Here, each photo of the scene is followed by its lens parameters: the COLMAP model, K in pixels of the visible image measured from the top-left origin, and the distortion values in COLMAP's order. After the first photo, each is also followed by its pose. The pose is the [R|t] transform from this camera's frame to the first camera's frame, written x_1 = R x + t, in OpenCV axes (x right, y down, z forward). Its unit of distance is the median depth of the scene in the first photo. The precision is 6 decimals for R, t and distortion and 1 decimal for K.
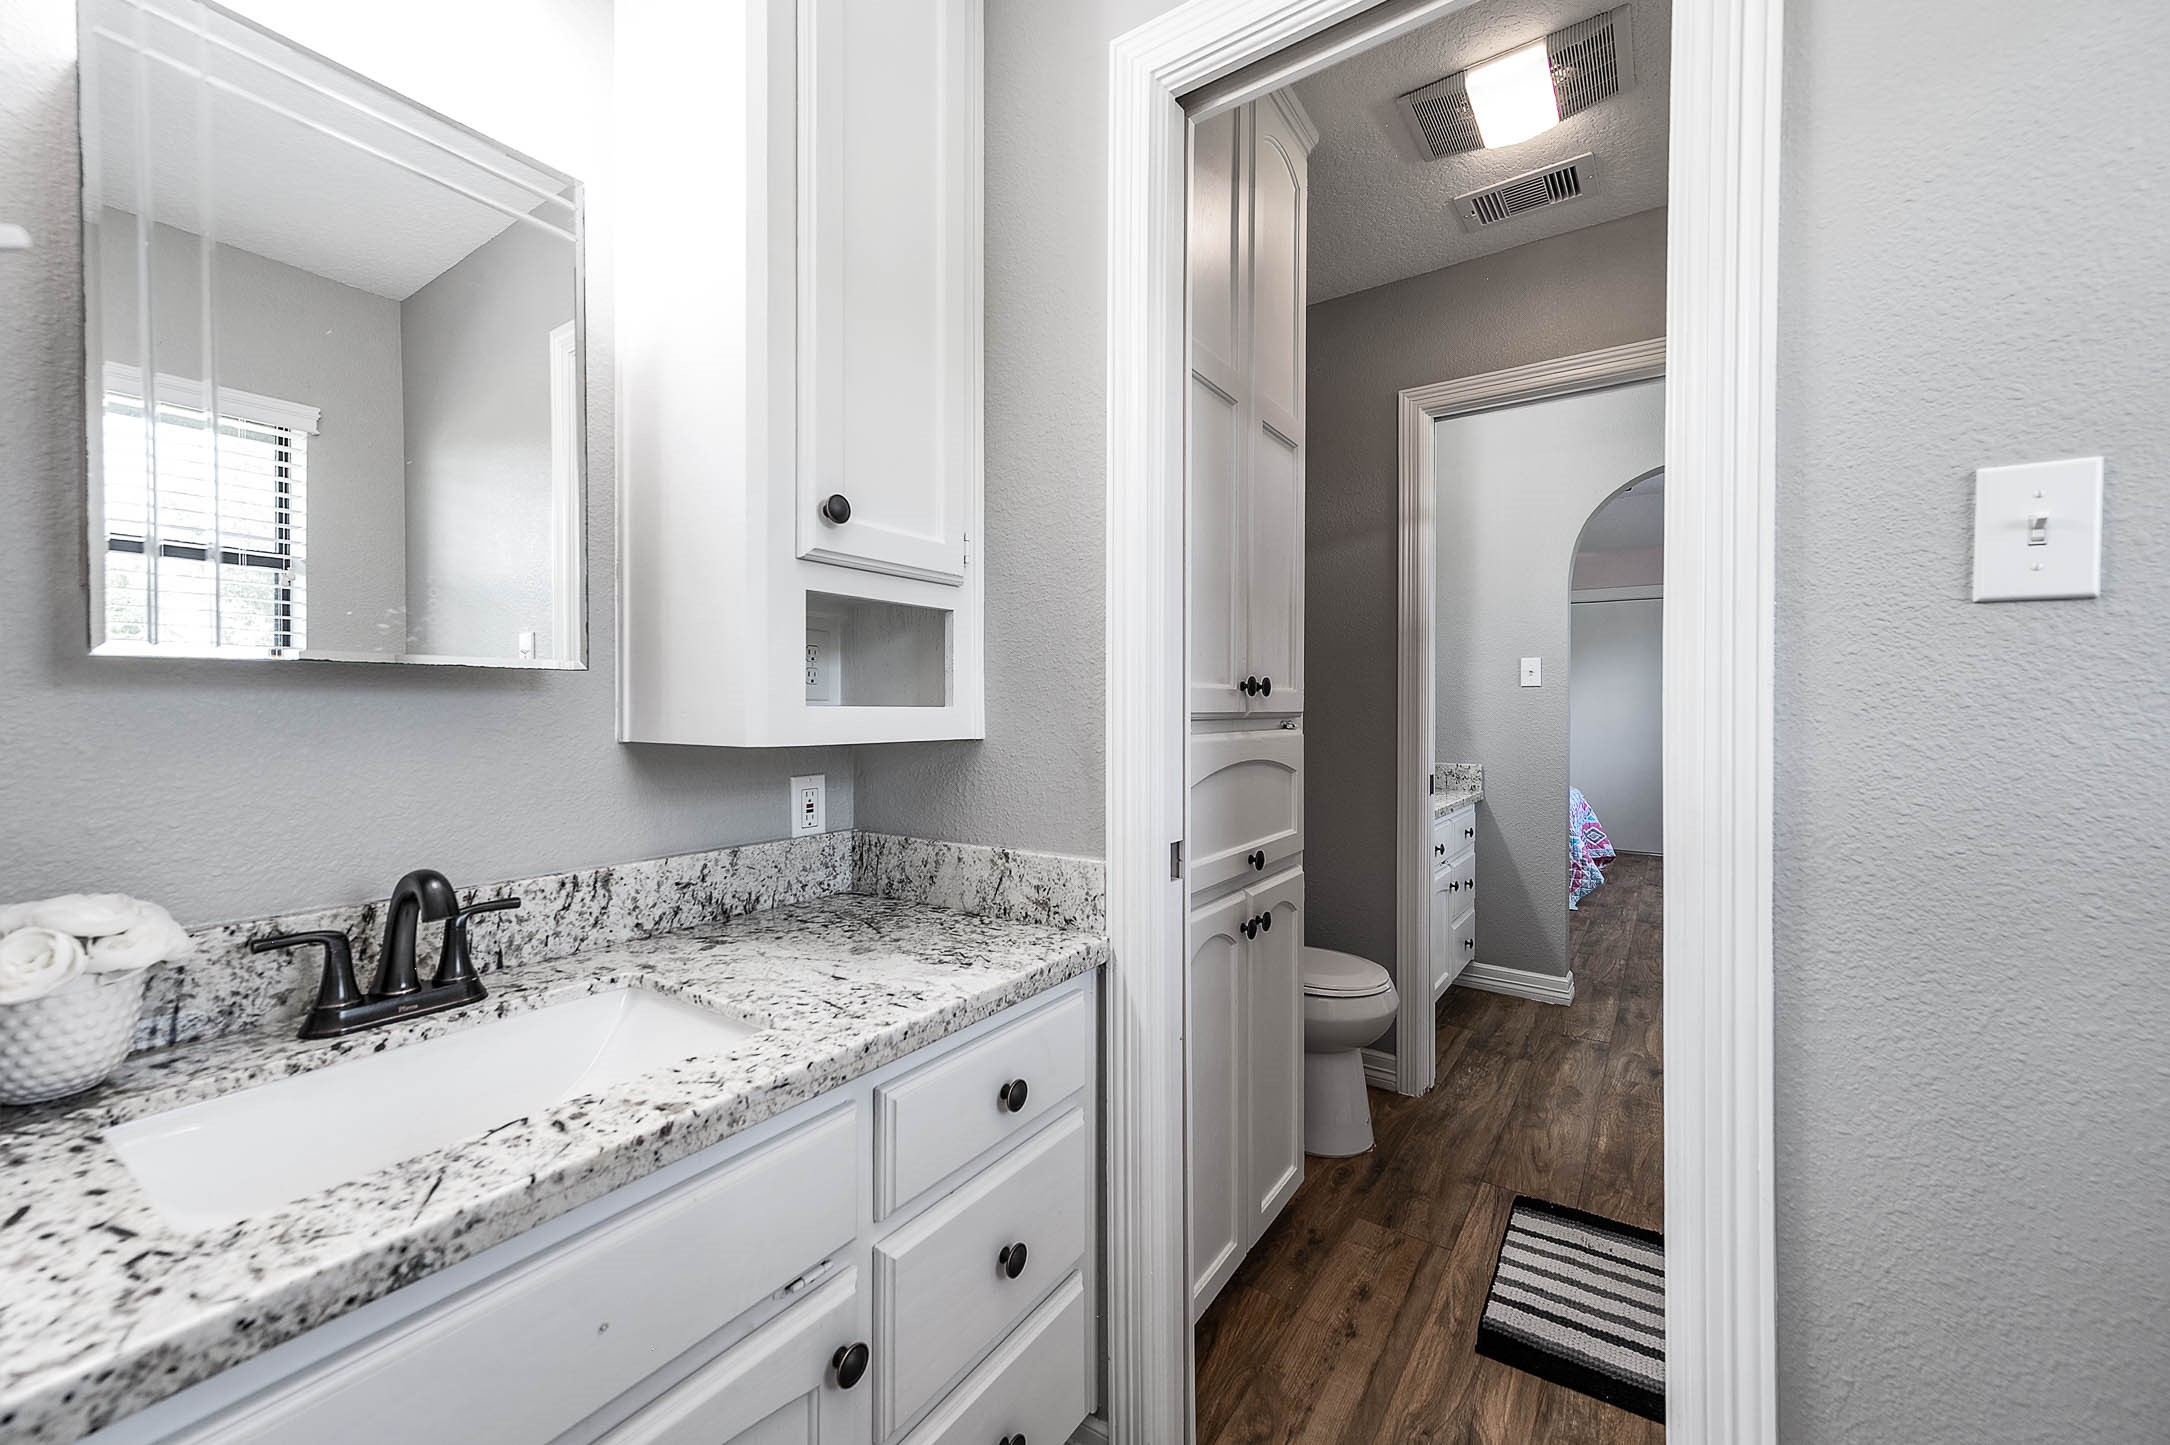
lens RADIAL K [[853.8, 0, 1083.2], [0, 853.8, 715.8], [0, 0, 1]] dist [0.020836, 0.000121]
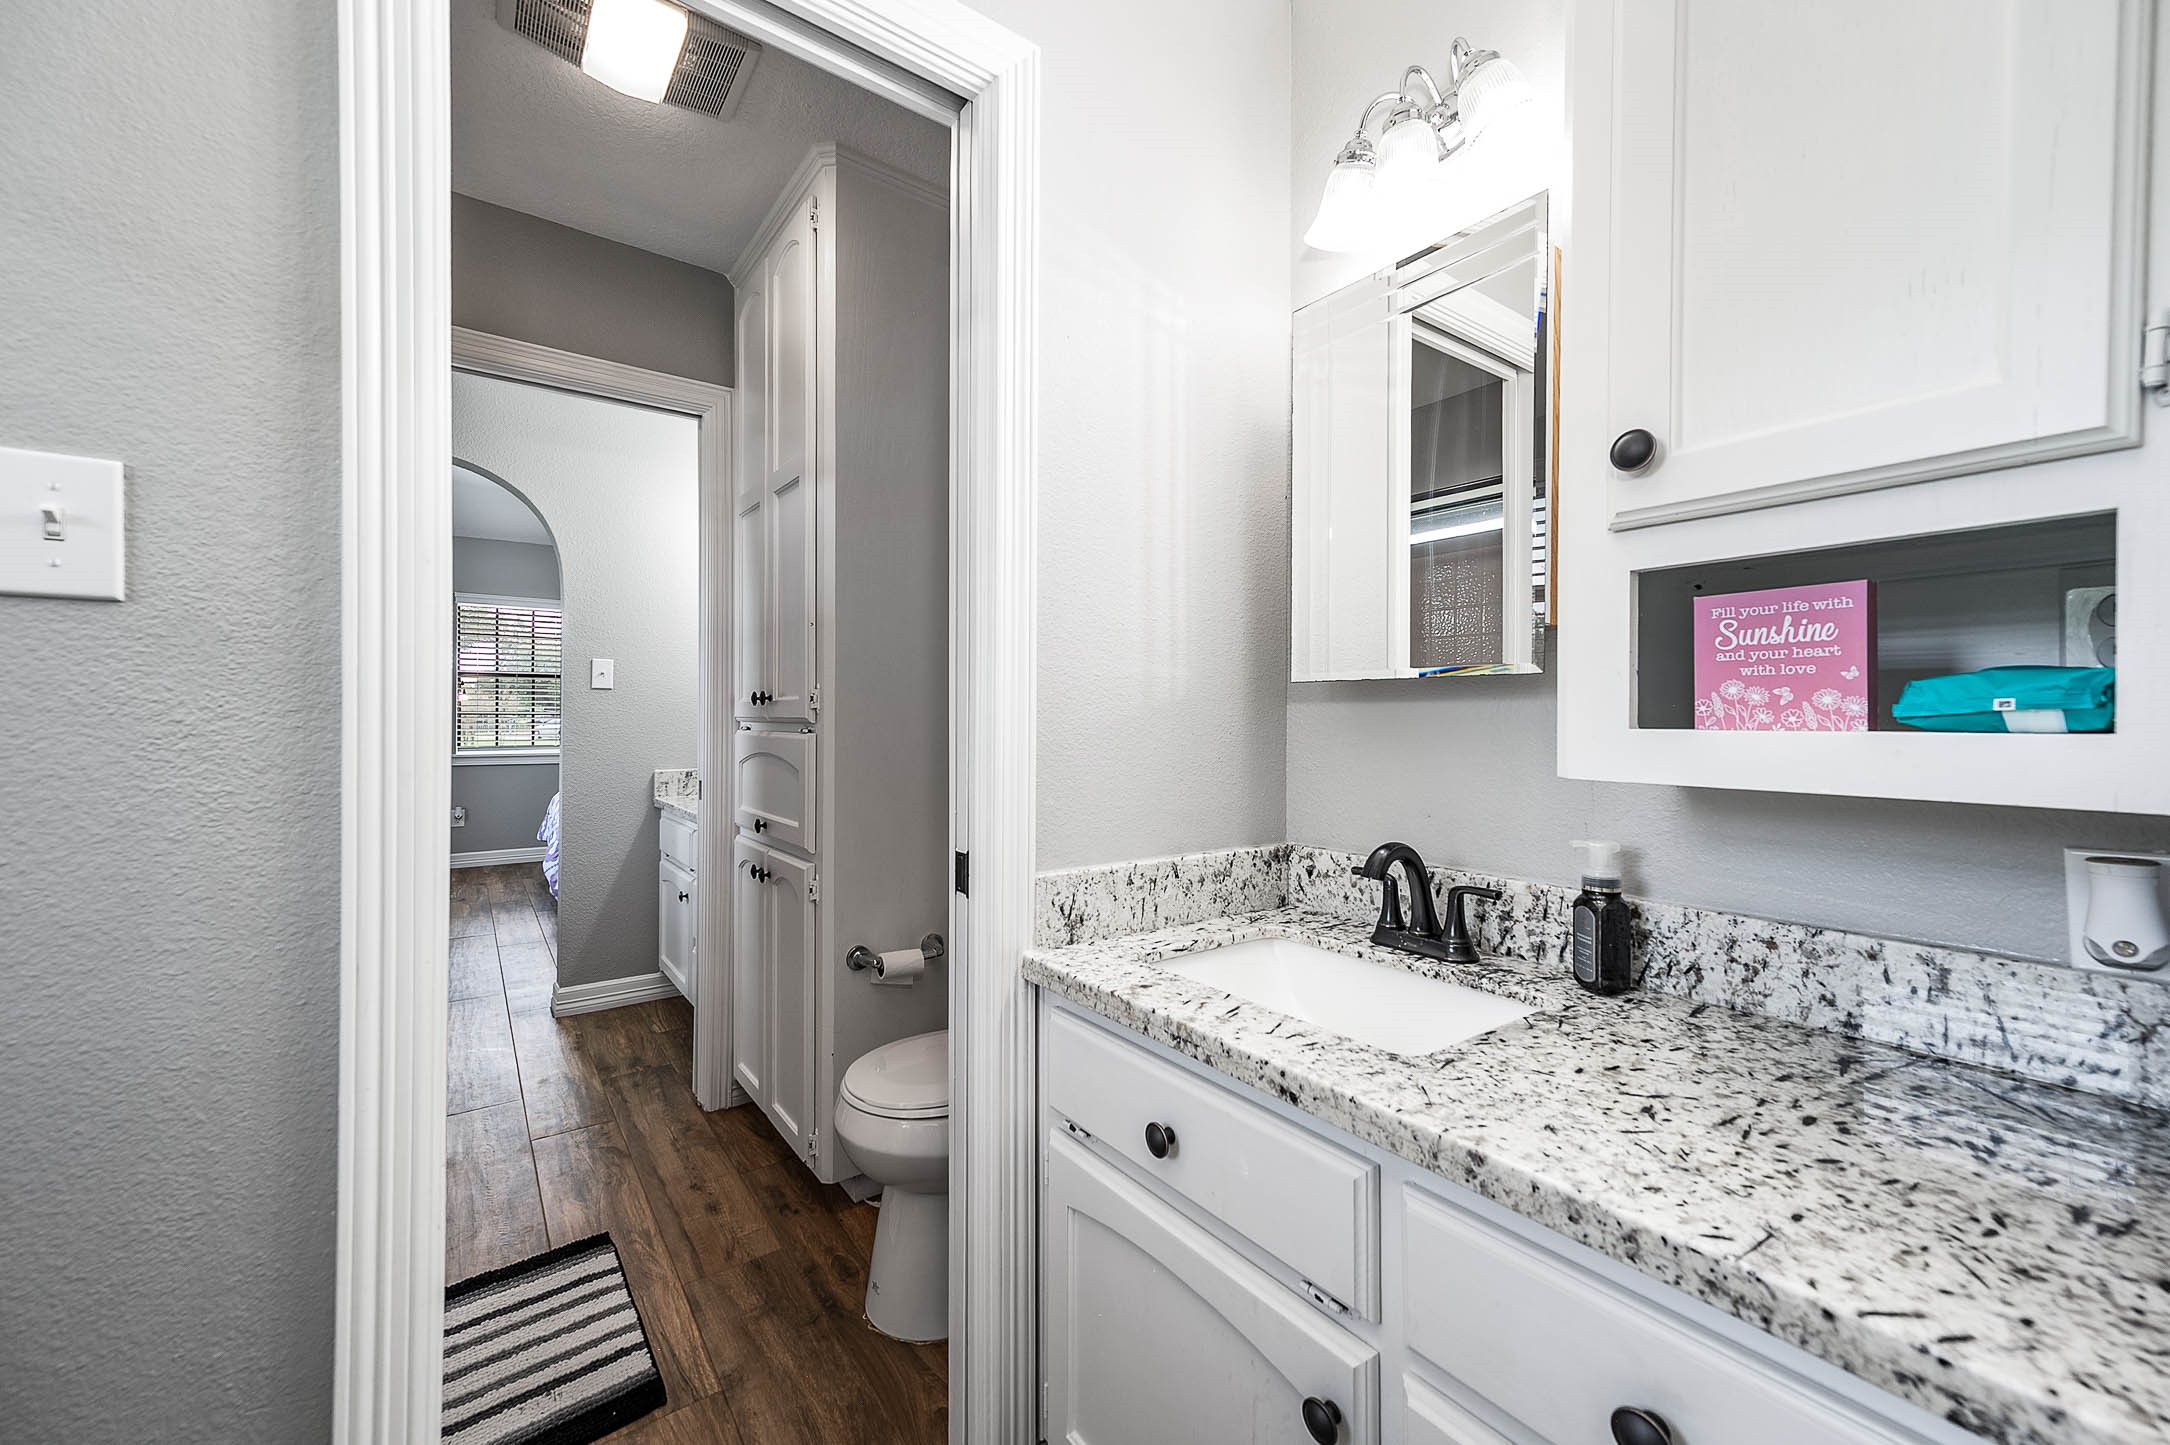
lens RADIAL K [[853.8, 0, 1084.9], [0, 853.8, 729.0], [0, 0, 1]] dist [0.020836, 0.000121]
pose [[-0.326362, -0.007806, -0.945213, 1.227754], [-0.020694, 0.999785, -0.001111, 0.008416], [0.945018, 0.019197, -0.326453, 1.783840]]
